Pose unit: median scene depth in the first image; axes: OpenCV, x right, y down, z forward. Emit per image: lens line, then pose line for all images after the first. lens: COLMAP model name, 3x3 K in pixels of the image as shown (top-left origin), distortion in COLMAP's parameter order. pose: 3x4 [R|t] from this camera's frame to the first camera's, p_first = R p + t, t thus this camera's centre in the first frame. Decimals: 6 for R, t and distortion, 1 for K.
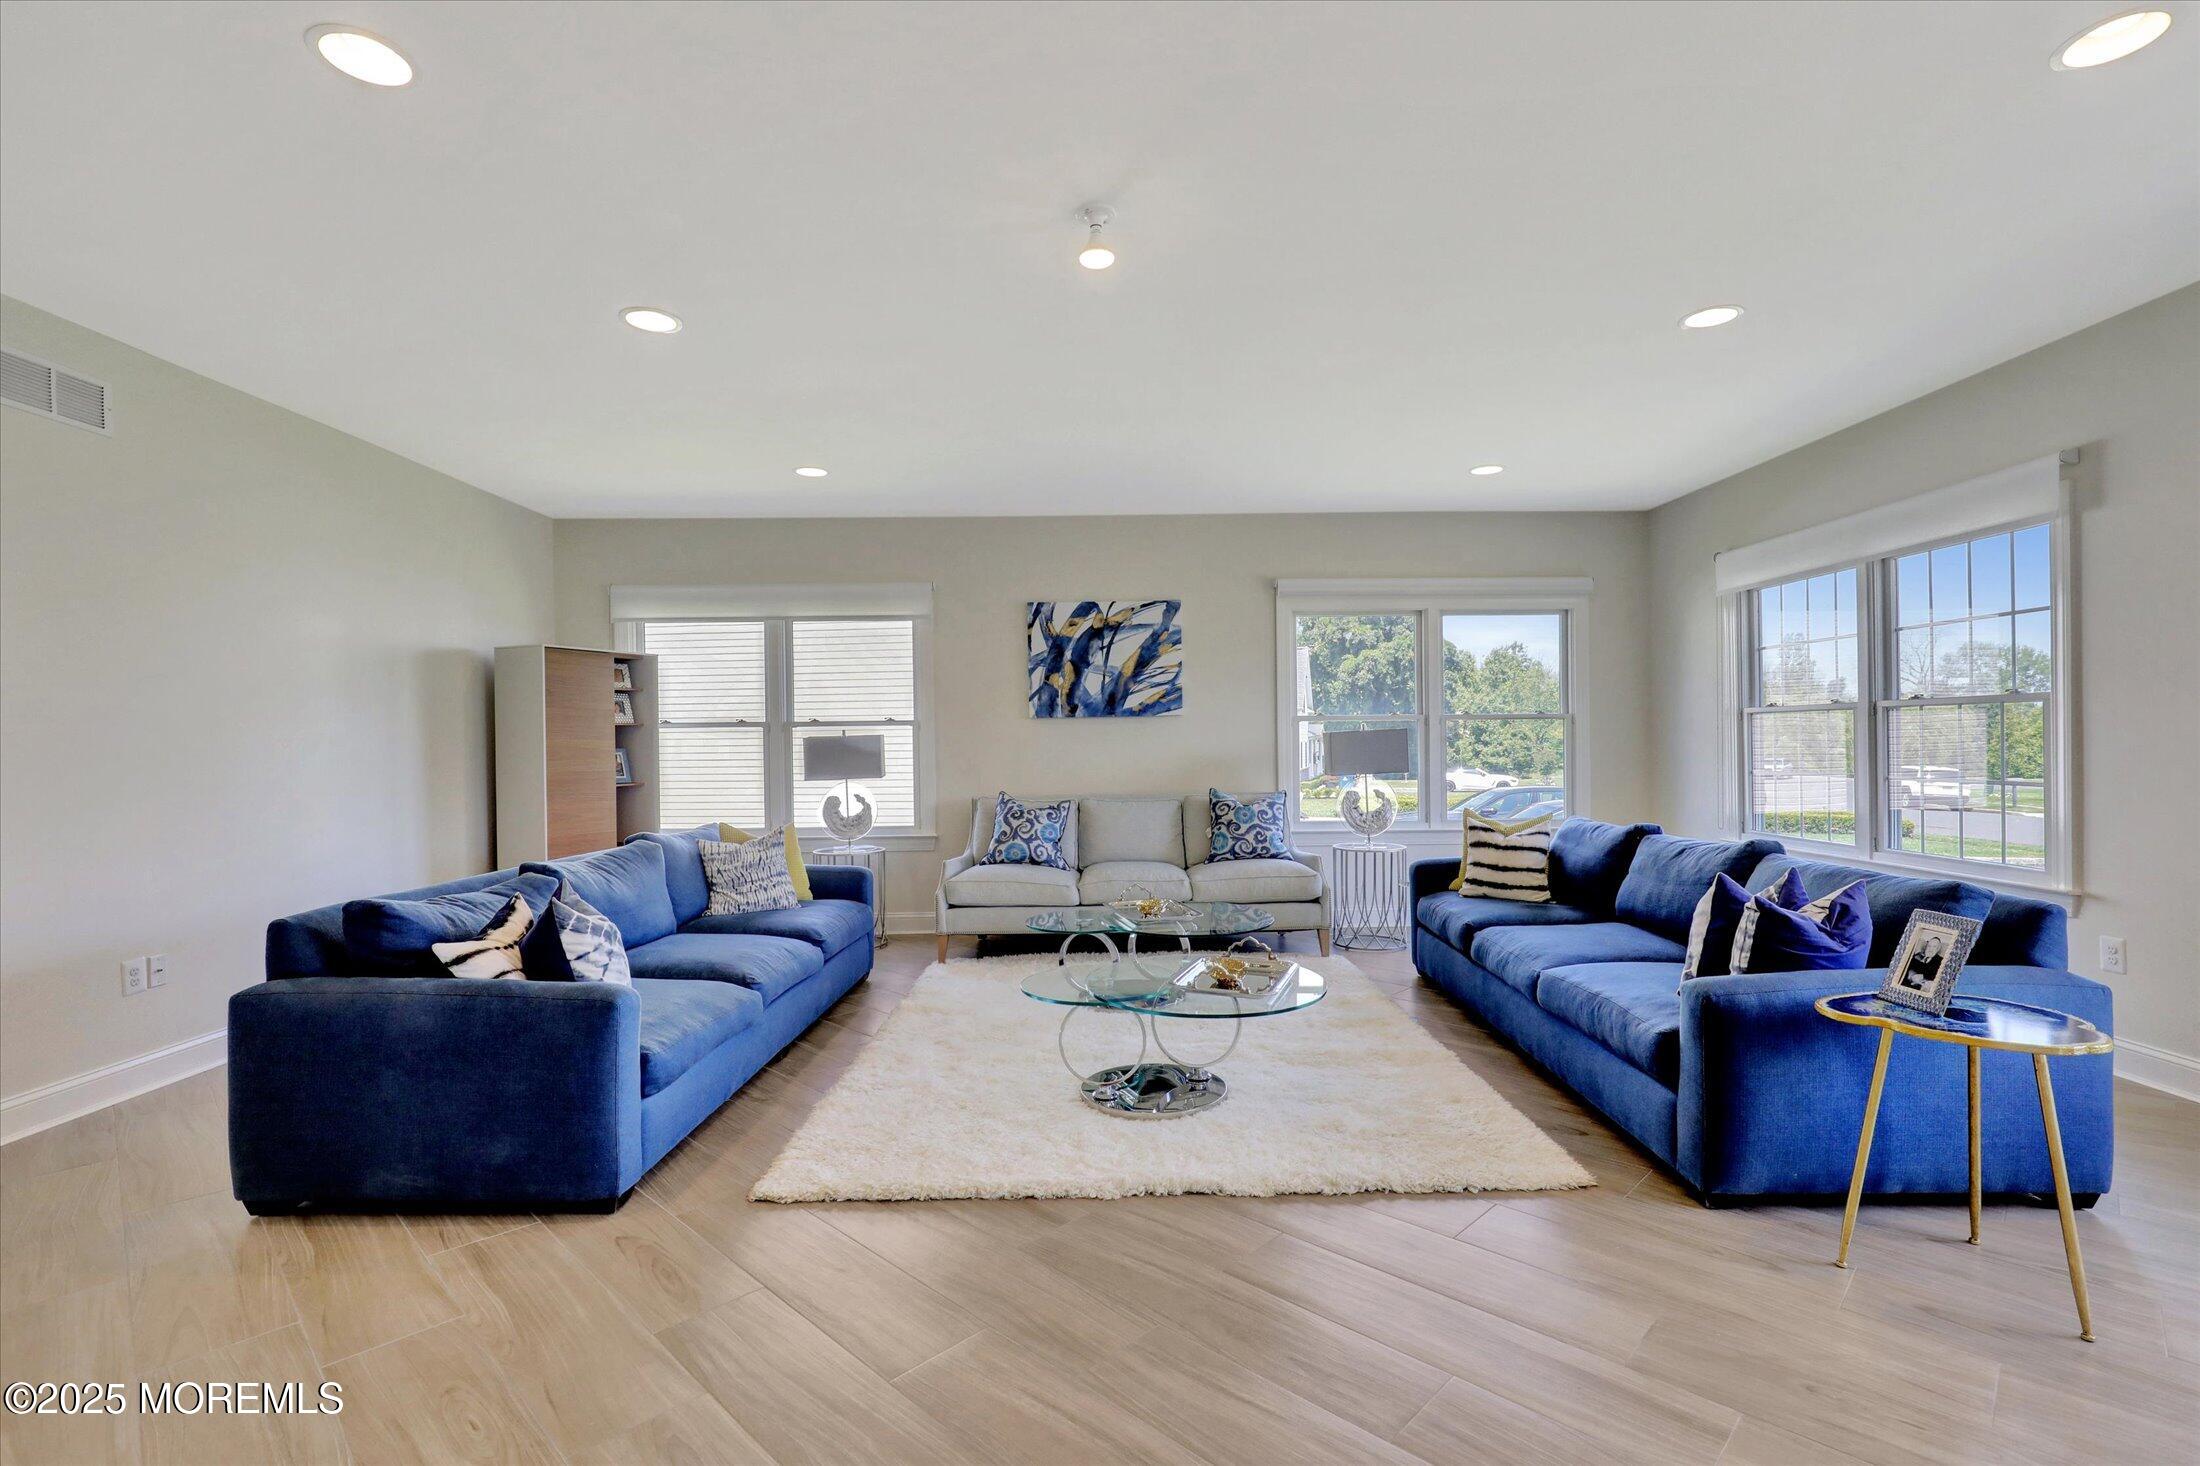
lens RADIAL K [[1003.1, 0, 1097.0], [0, 1003.1, 750.0], [0, 0, 1]] dist [-0.002226, -0.000338]
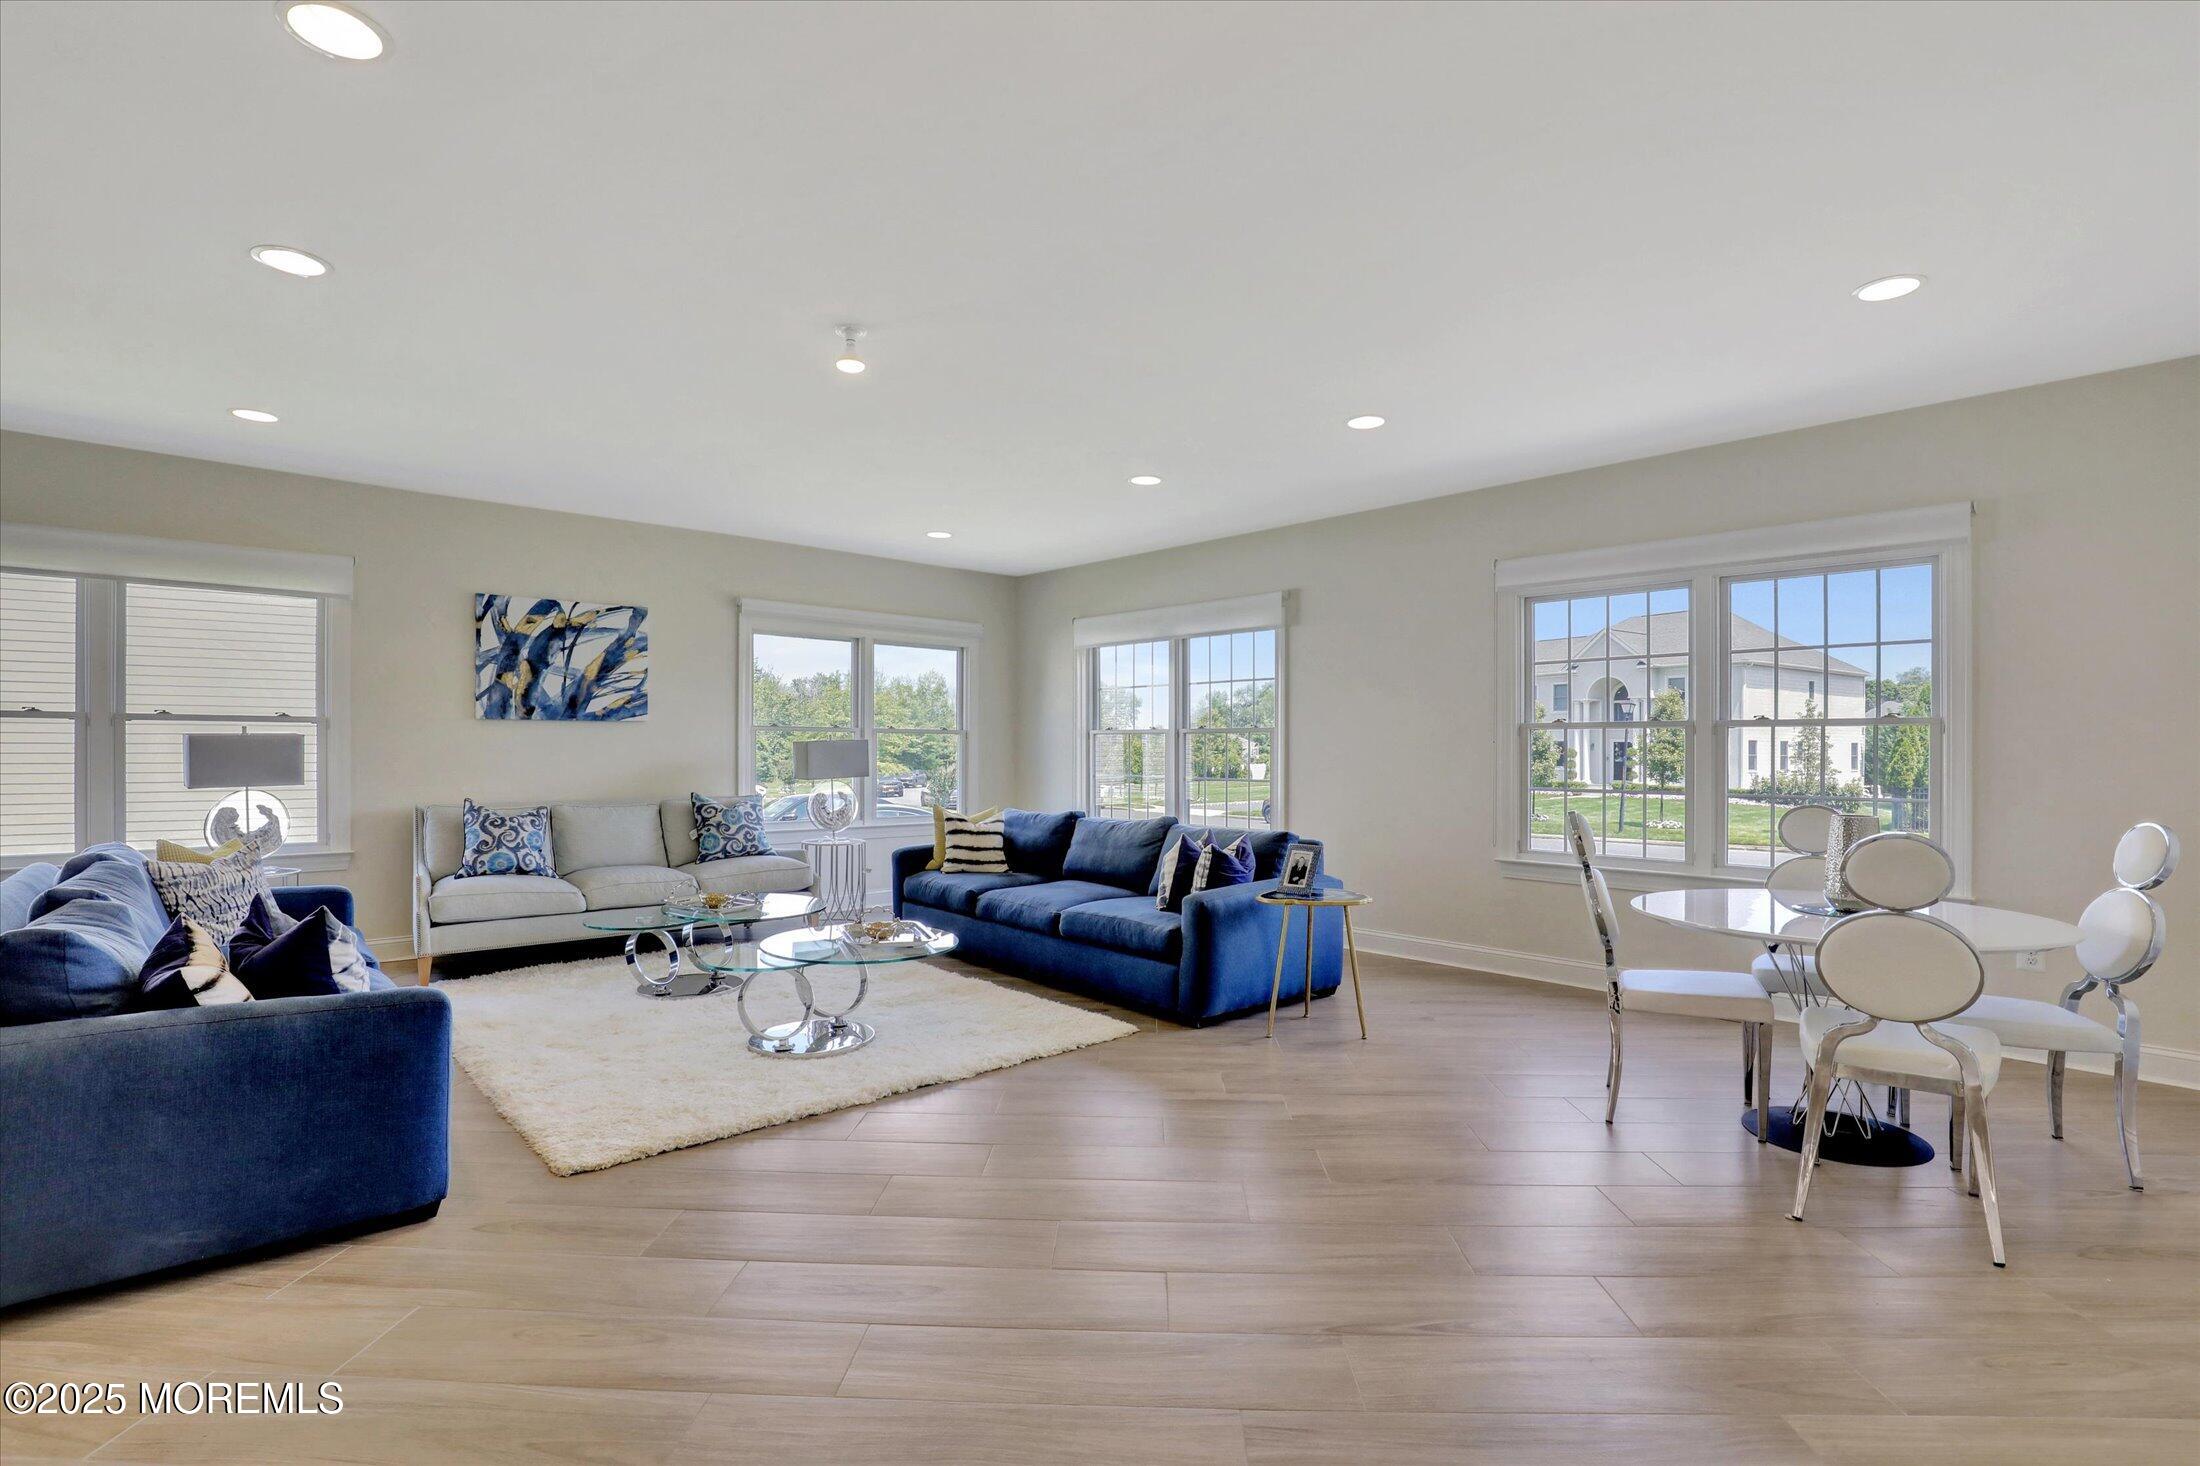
lens RADIAL K [[1003.1, 0, 1097.0], [0, 1003.1, 750.0], [0, 0, 1]] dist [-0.002226, -0.000338]
pose [[0.755757, 0.014932, 0.654681, -0.262848], [-0.008615, 0.999880, -0.012860, 0.003841], [-0.654795, 0.004079, 0.755795, -0.071260]]
